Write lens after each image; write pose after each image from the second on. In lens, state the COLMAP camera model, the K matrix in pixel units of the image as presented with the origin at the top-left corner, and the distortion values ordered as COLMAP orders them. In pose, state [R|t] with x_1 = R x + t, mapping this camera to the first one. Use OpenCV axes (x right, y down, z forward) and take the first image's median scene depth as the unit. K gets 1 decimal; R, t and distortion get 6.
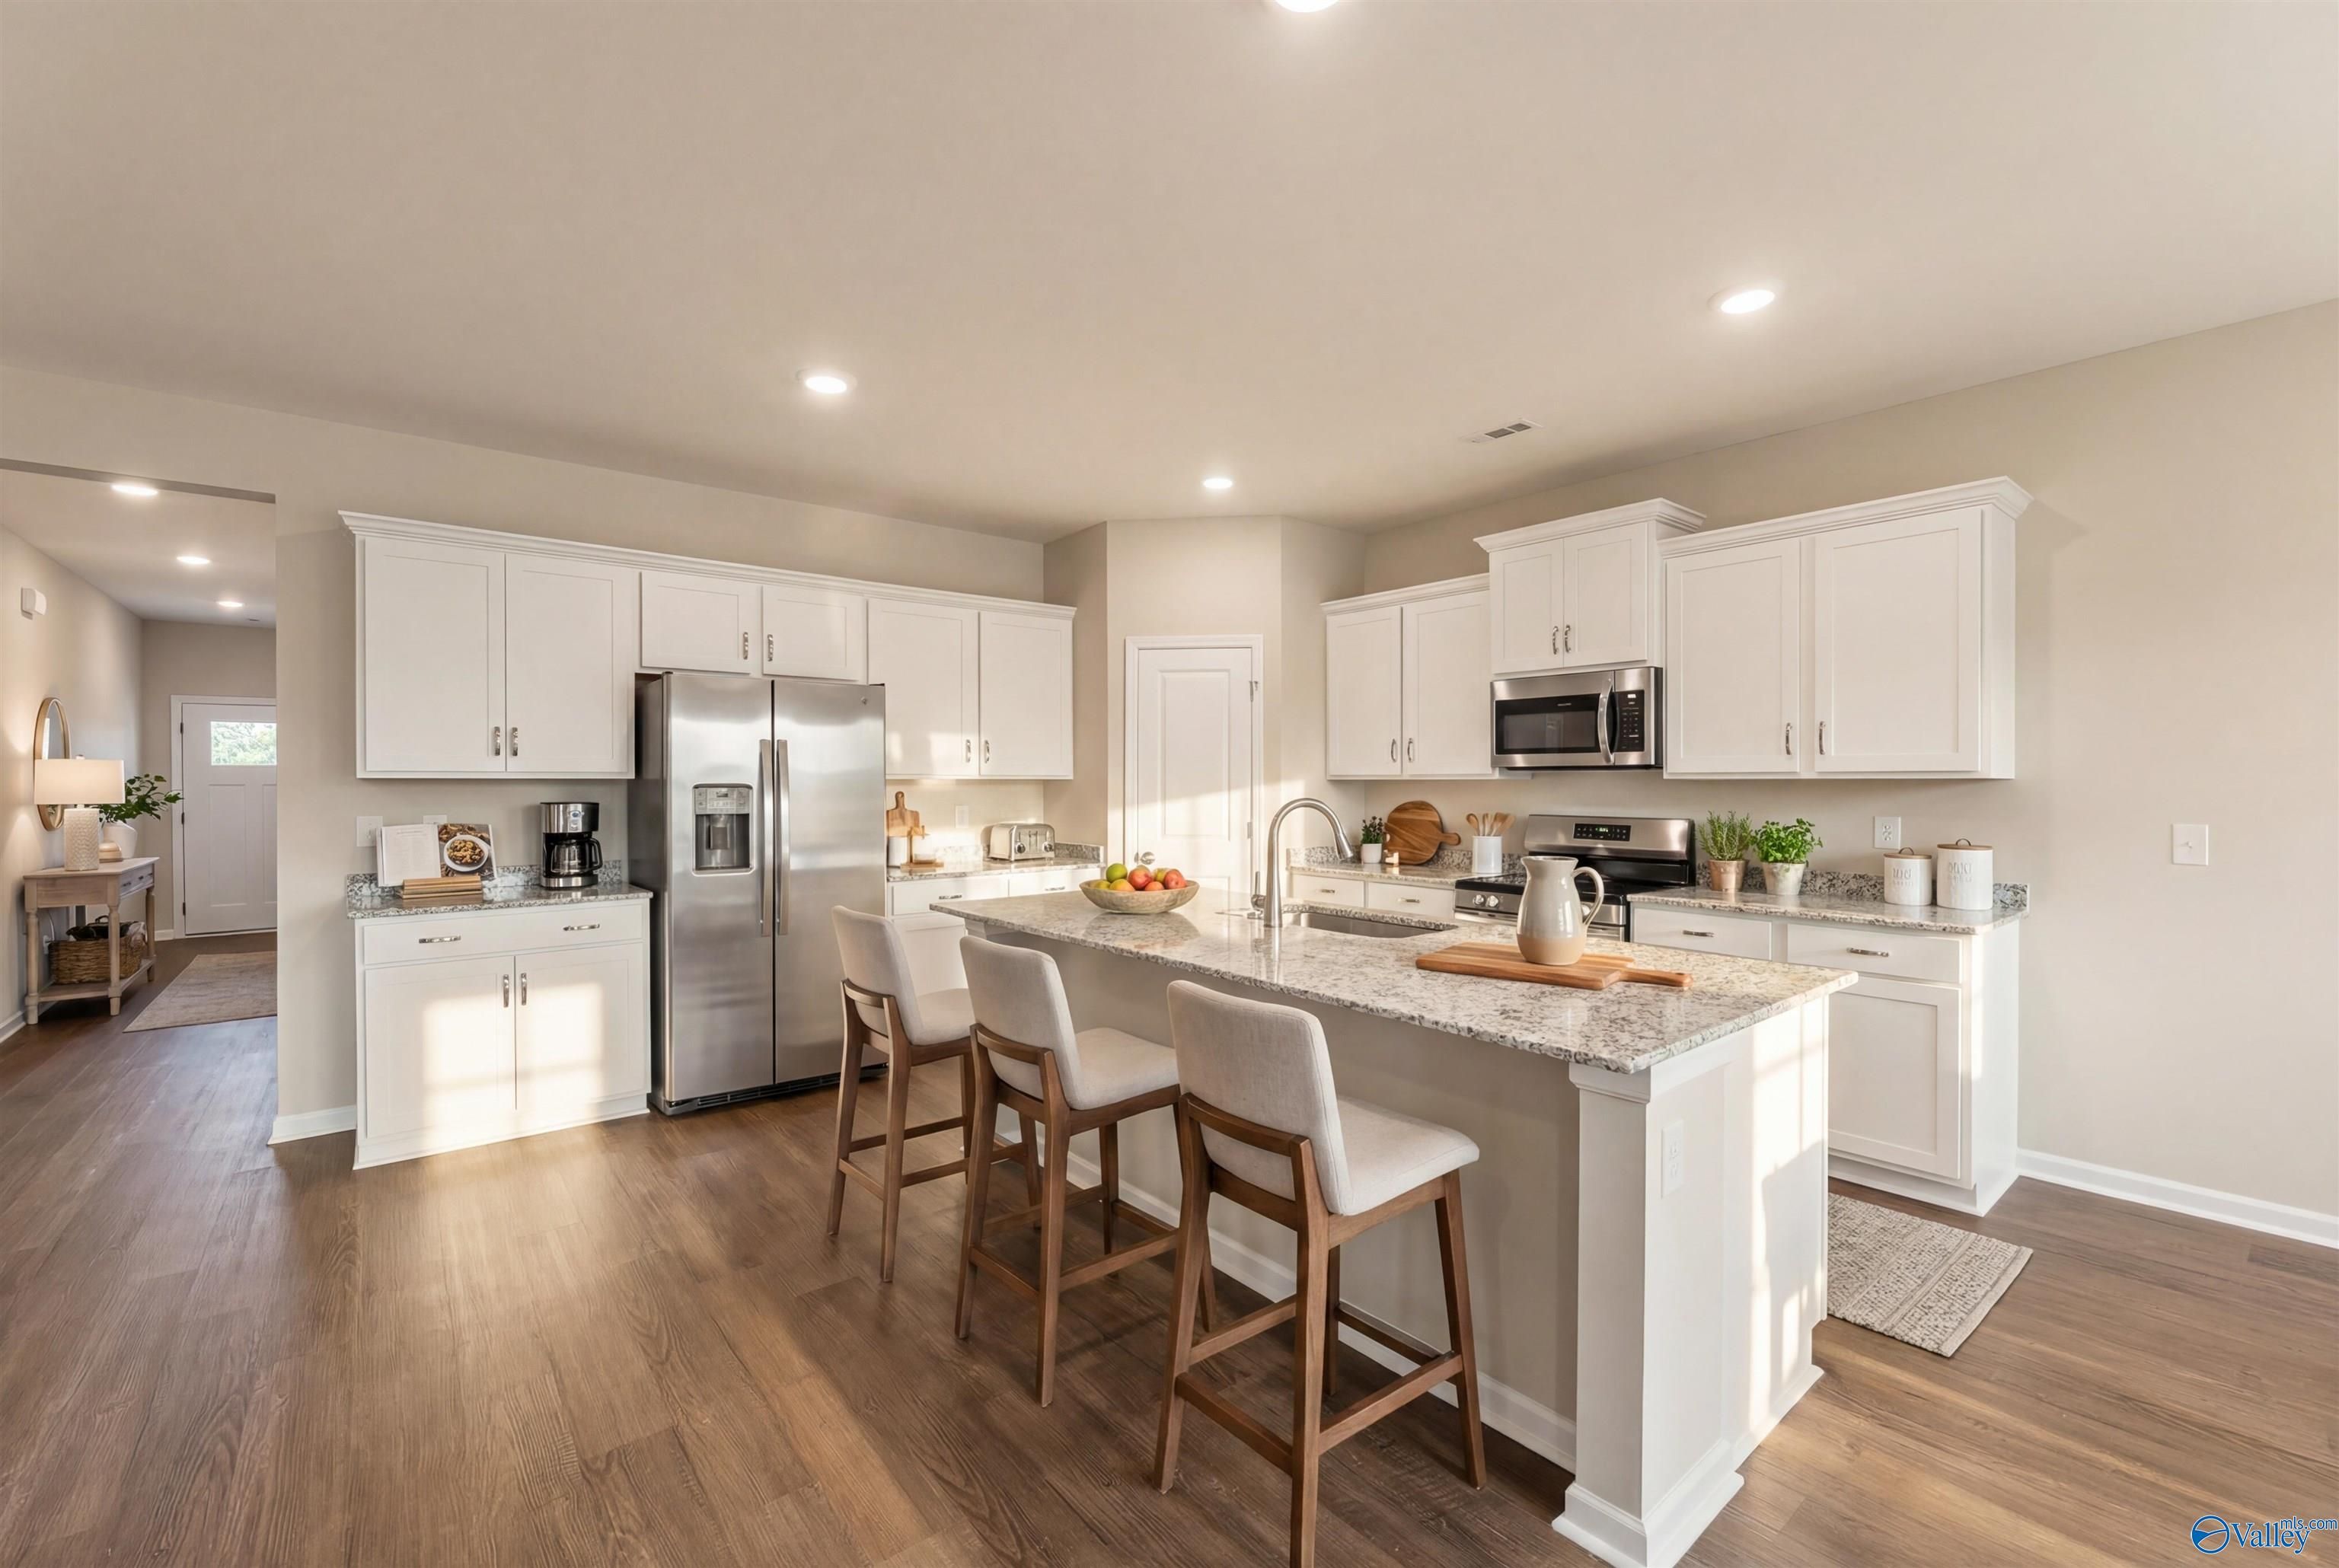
lens RADIAL K [[995.1, 0, 1167.4], [0, 995.1, 787.7], [0, 0, 1]] dist [-0.000378, -0.000257]
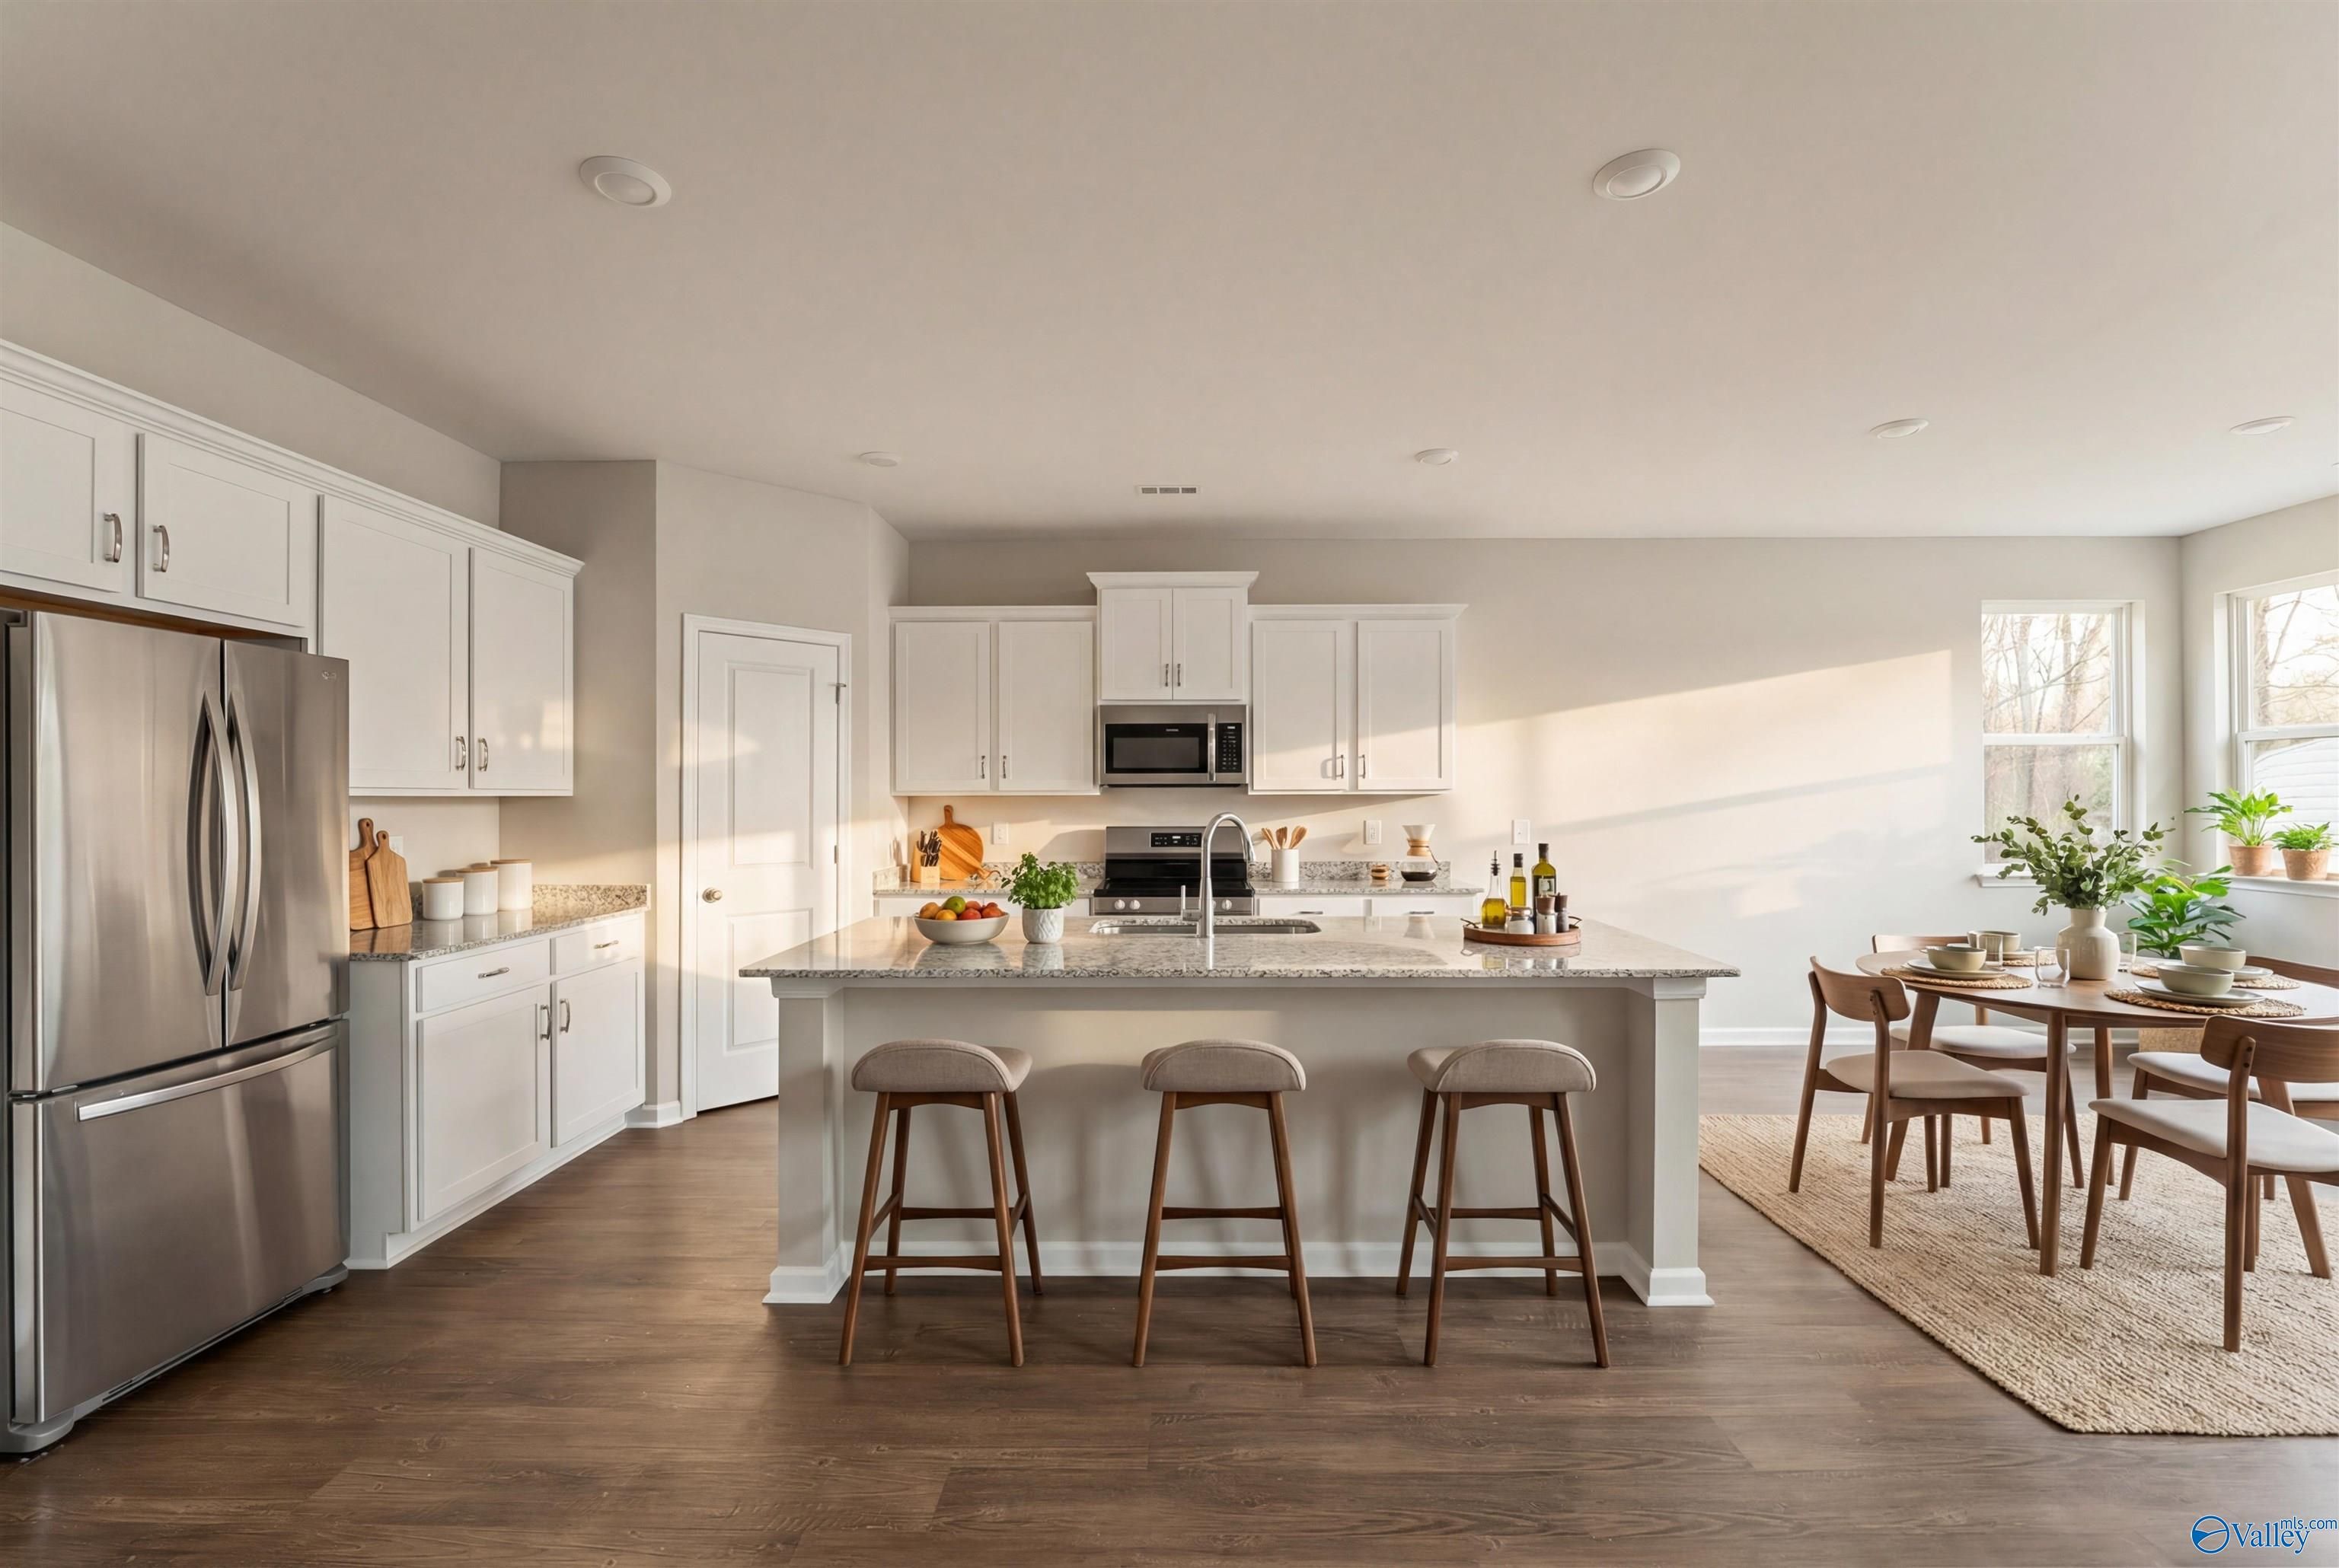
lens RADIAL K [[995.1, 0, 1171.6], [0, 995.1, 800.9], [0, 0, 1]] dist [-0.000378, -0.000257]
pose [[0.650754, 0.001173, 0.759288, -0.482540], [0.007034, 0.999947, -0.007573, 0.006943], [-0.759256, 0.010269, 0.650711, 0.244385]]
